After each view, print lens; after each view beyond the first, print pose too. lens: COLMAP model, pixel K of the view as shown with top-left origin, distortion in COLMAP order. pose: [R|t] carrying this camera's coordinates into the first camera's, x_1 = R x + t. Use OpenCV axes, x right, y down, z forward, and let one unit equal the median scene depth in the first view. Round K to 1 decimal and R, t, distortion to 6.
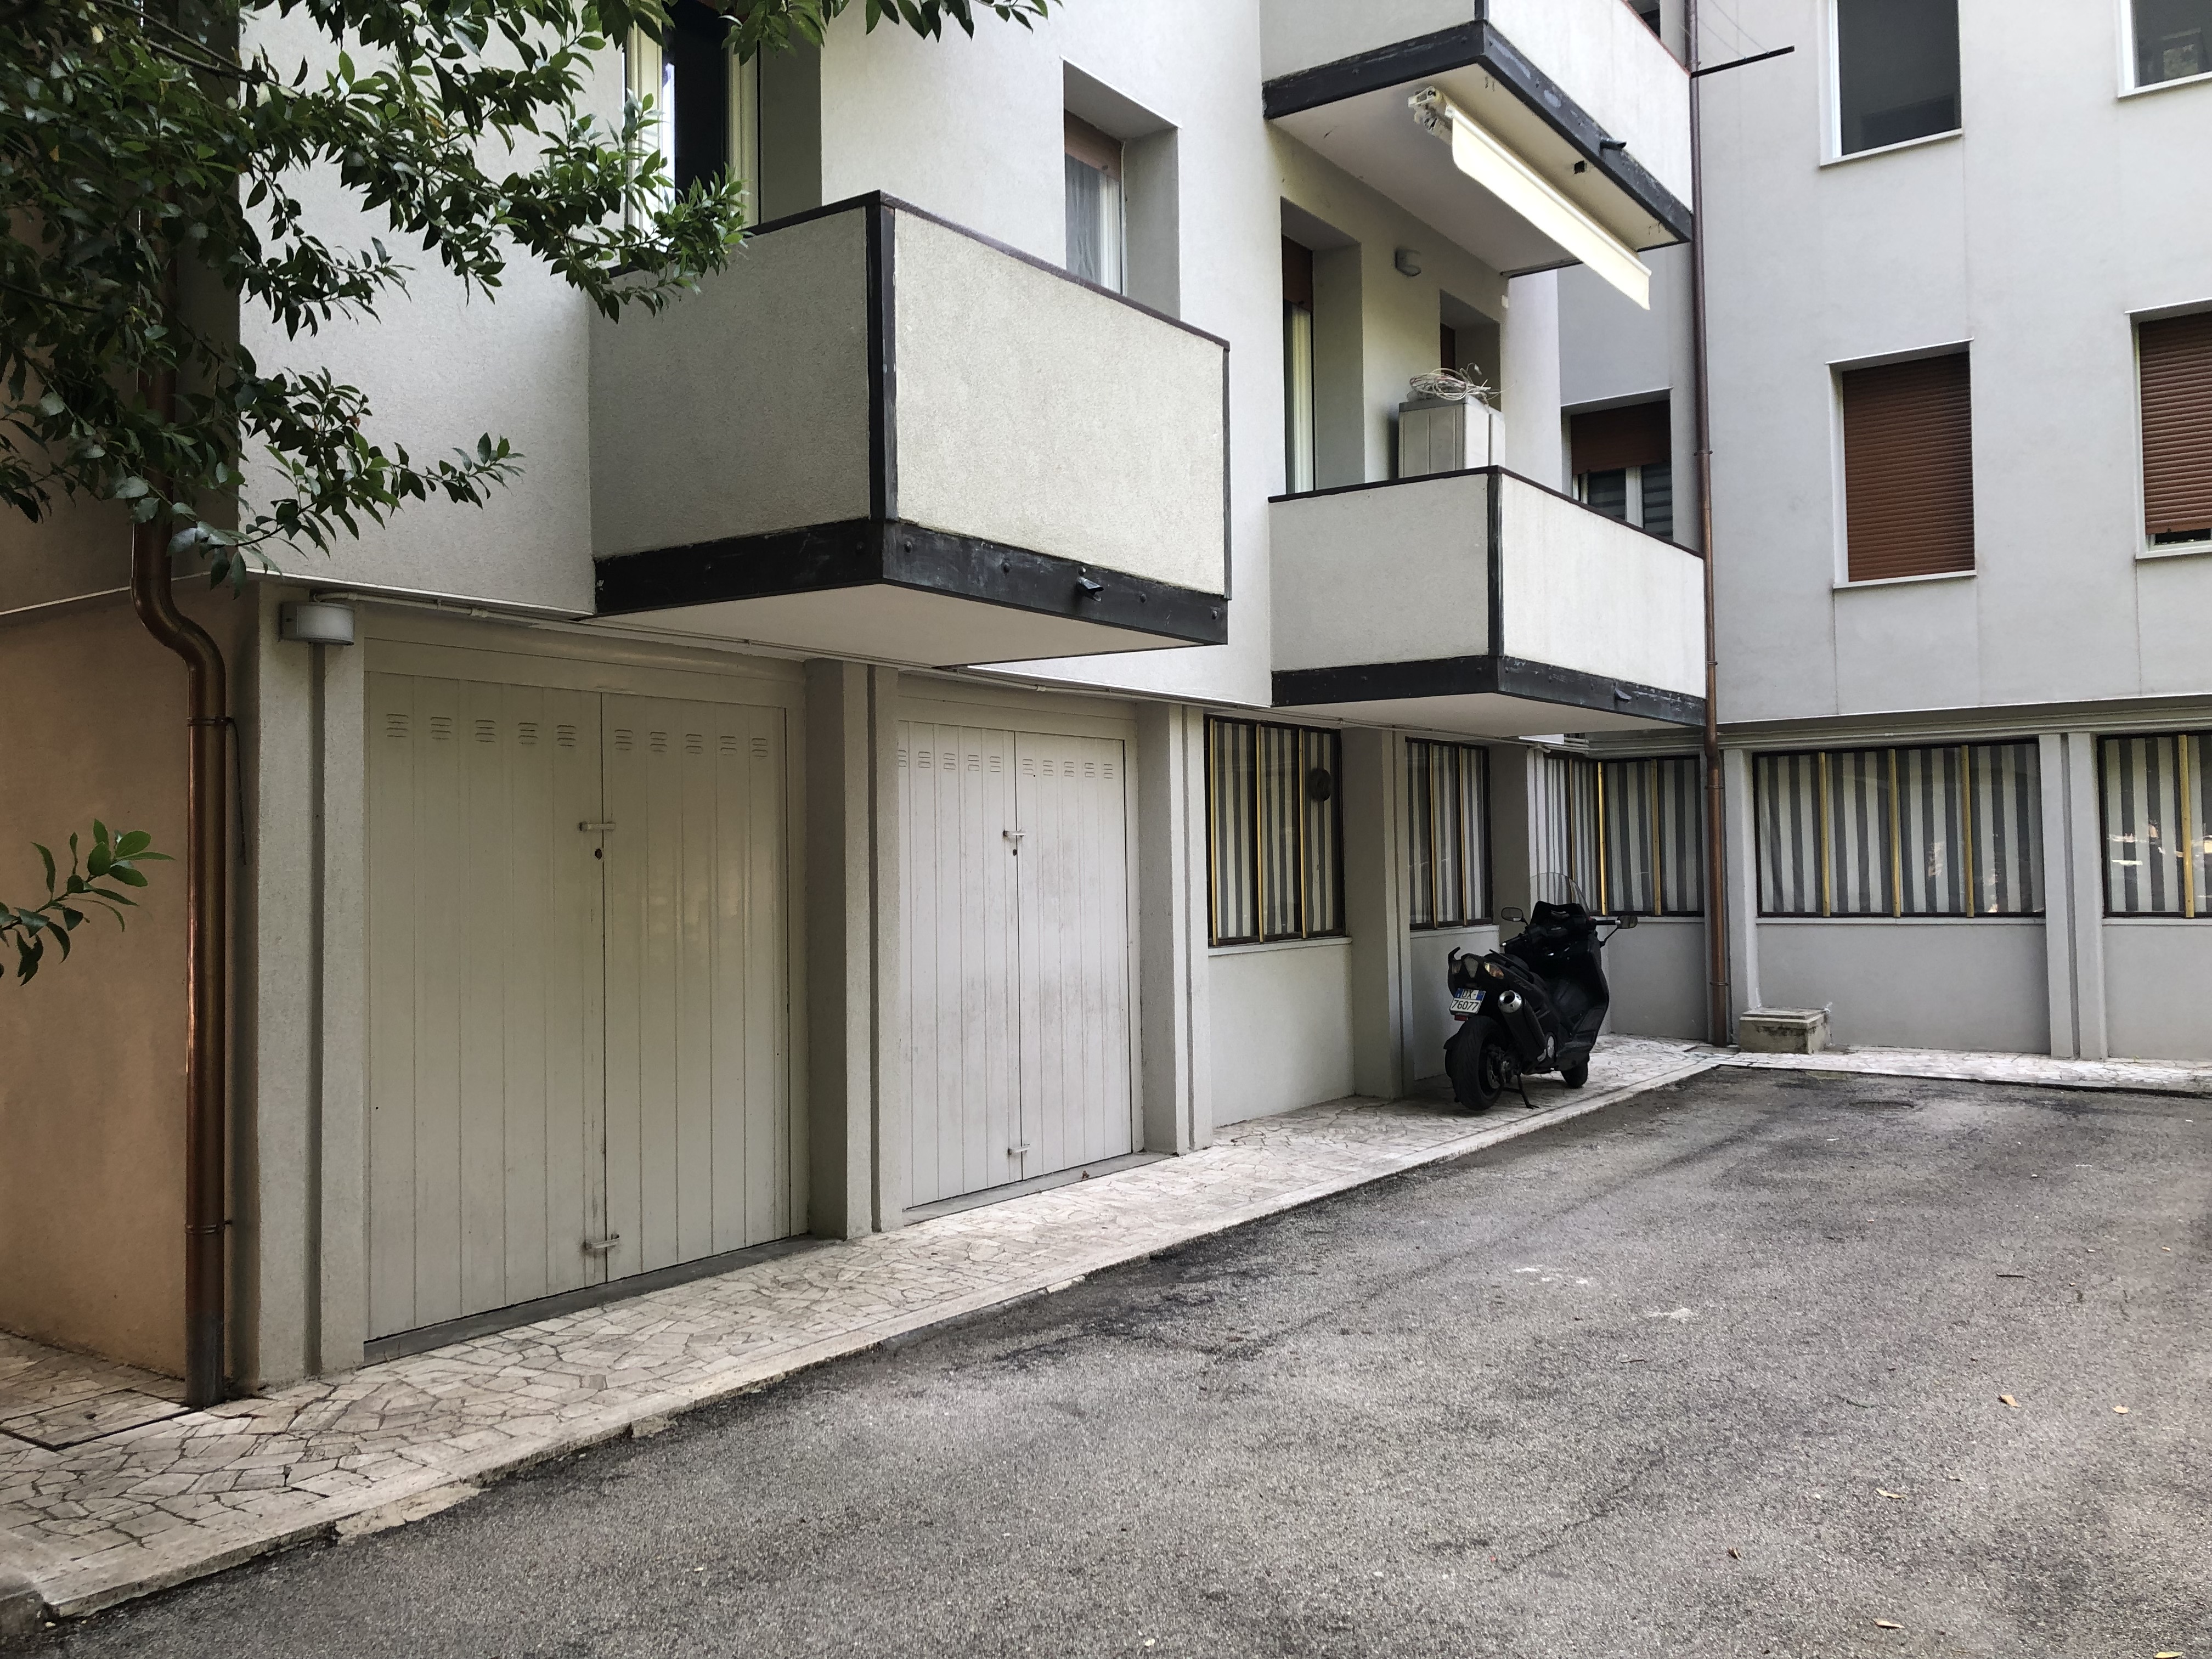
lens RADIAL K [[1760.3, 0, 1106.0], [0, 1760.3, 829.5], [0, 0, 1]] dist [0.008631, -0.073970]
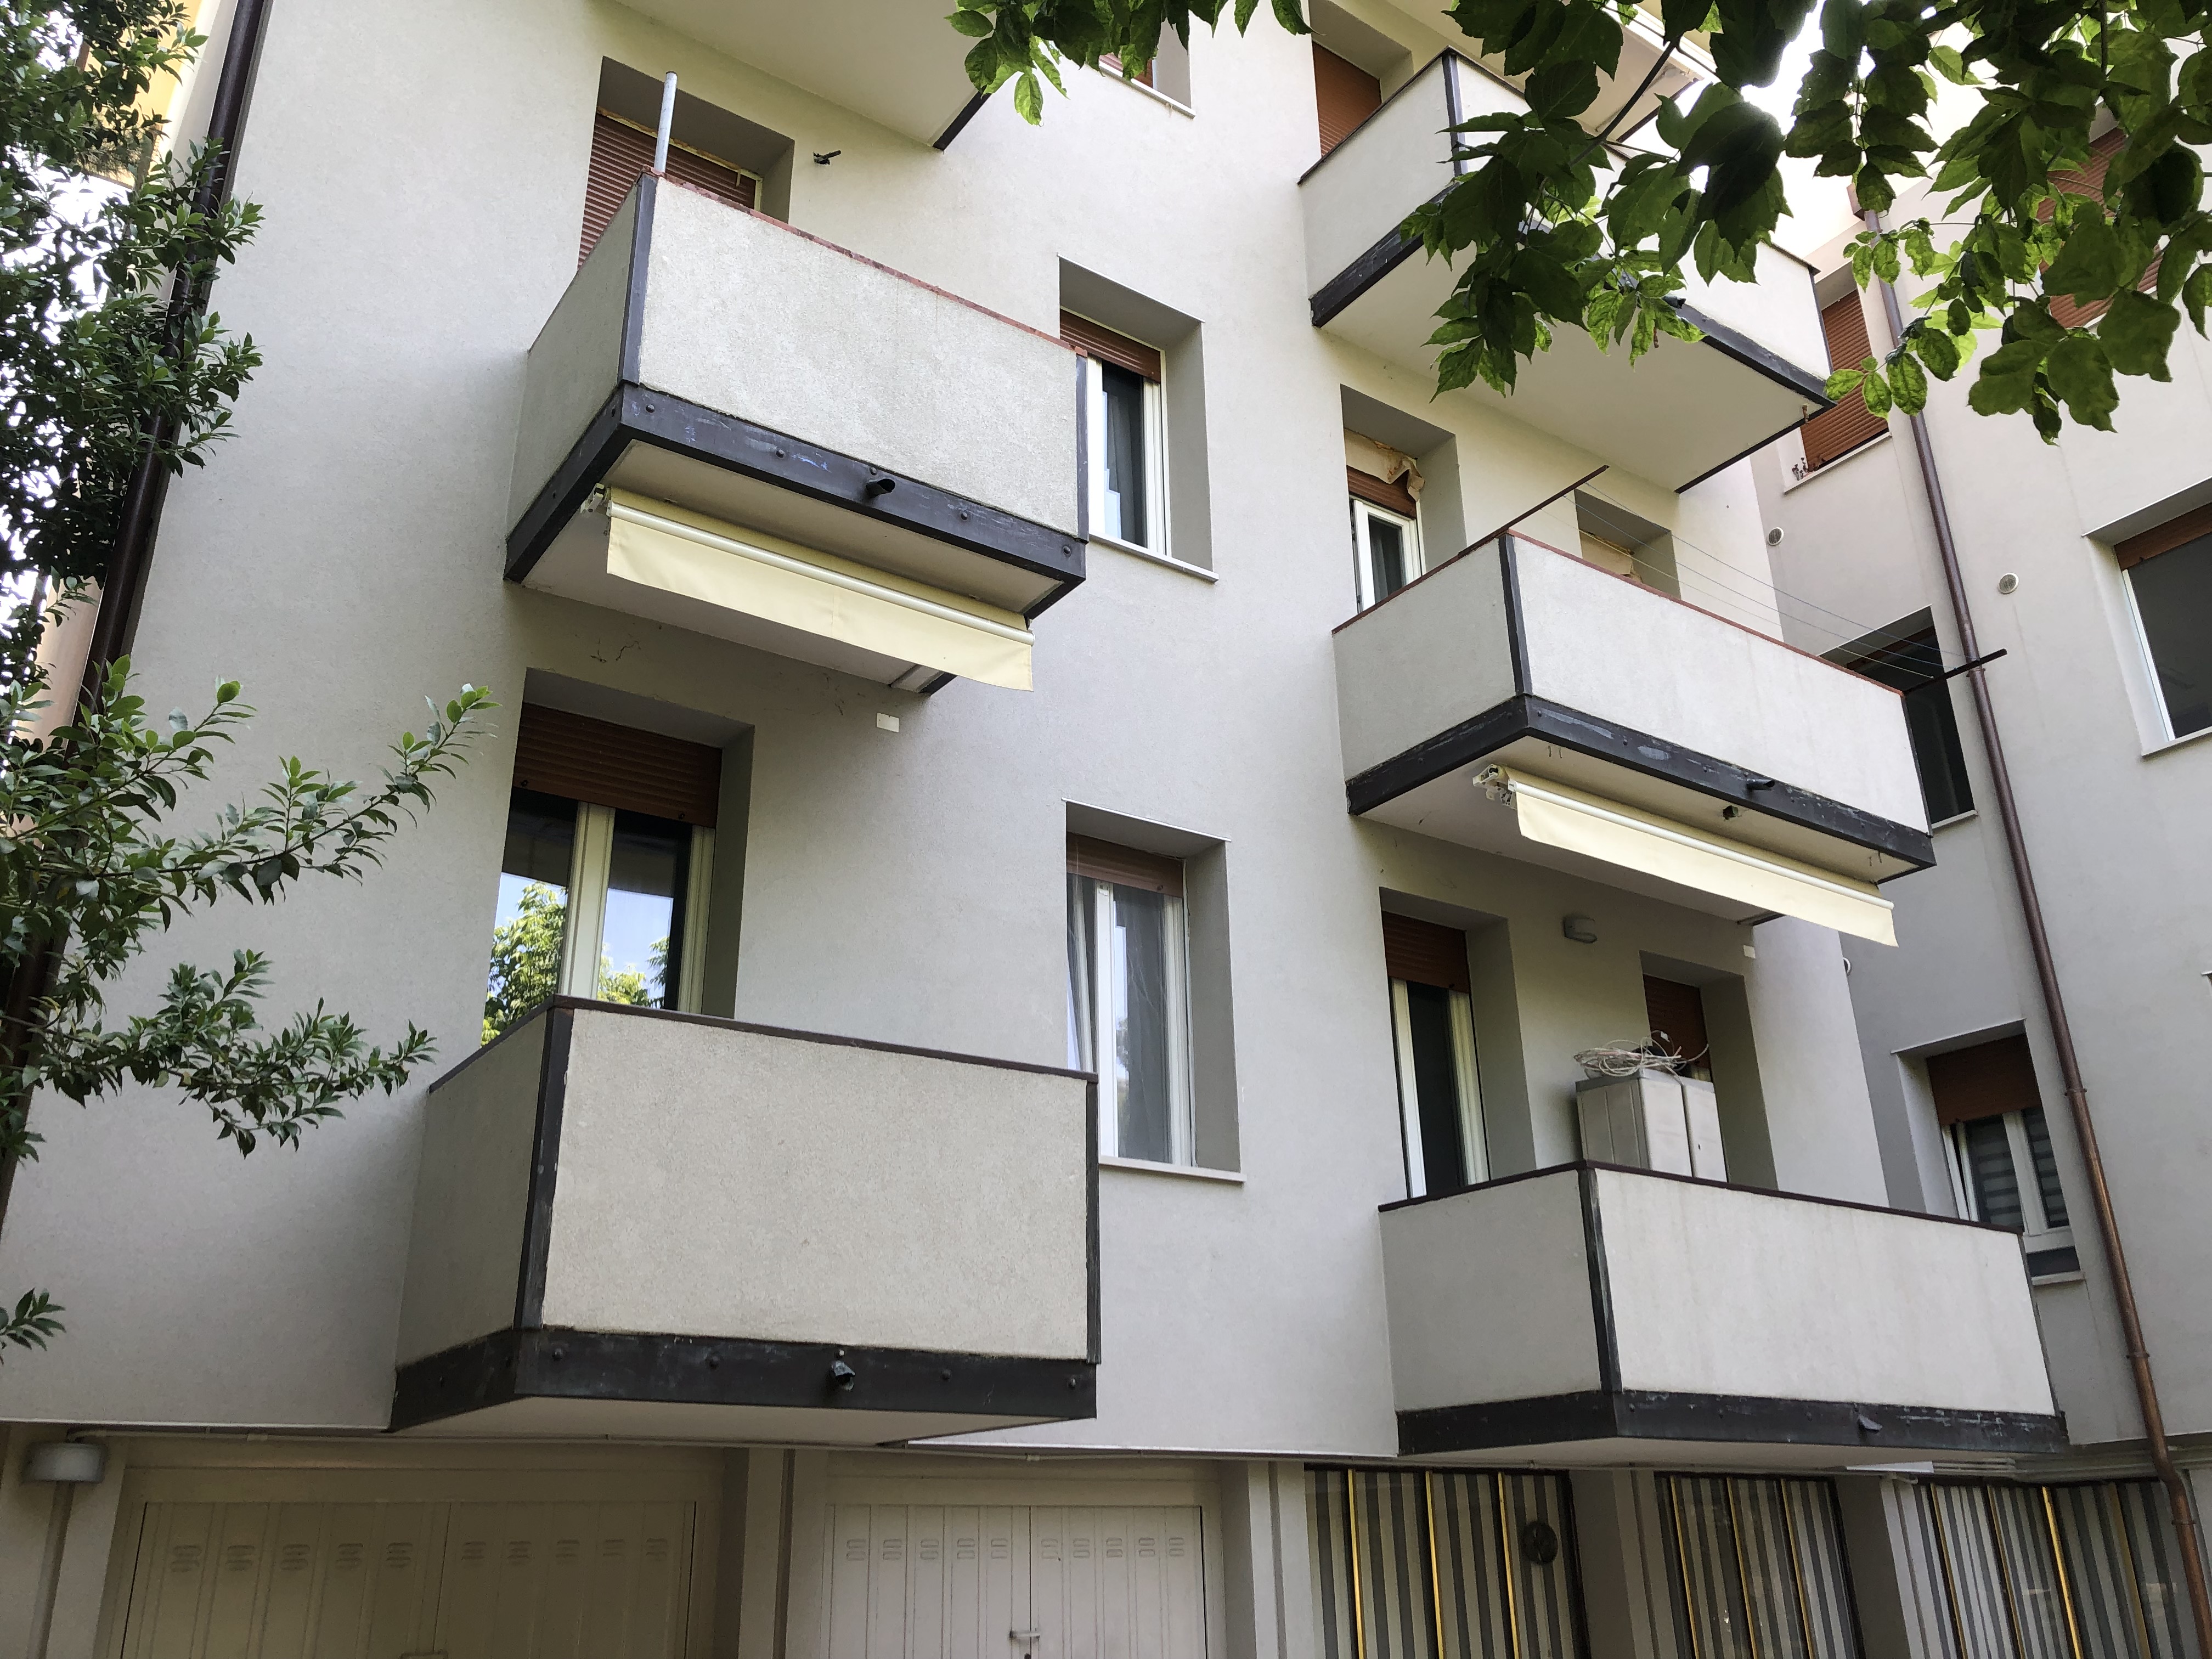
lens RADIAL K [[1804.0, 0, 1106.0], [0, 1804.0, 829.5], [0, 0, 1]] dist [0.079072, -0.111258]
pose [[0.947743, -0.131440, -0.290699, 0.265607], [0.016962, 0.930657, -0.365500, -0.033401], [0.318582, 0.341469, 0.884253, 0.075193]]
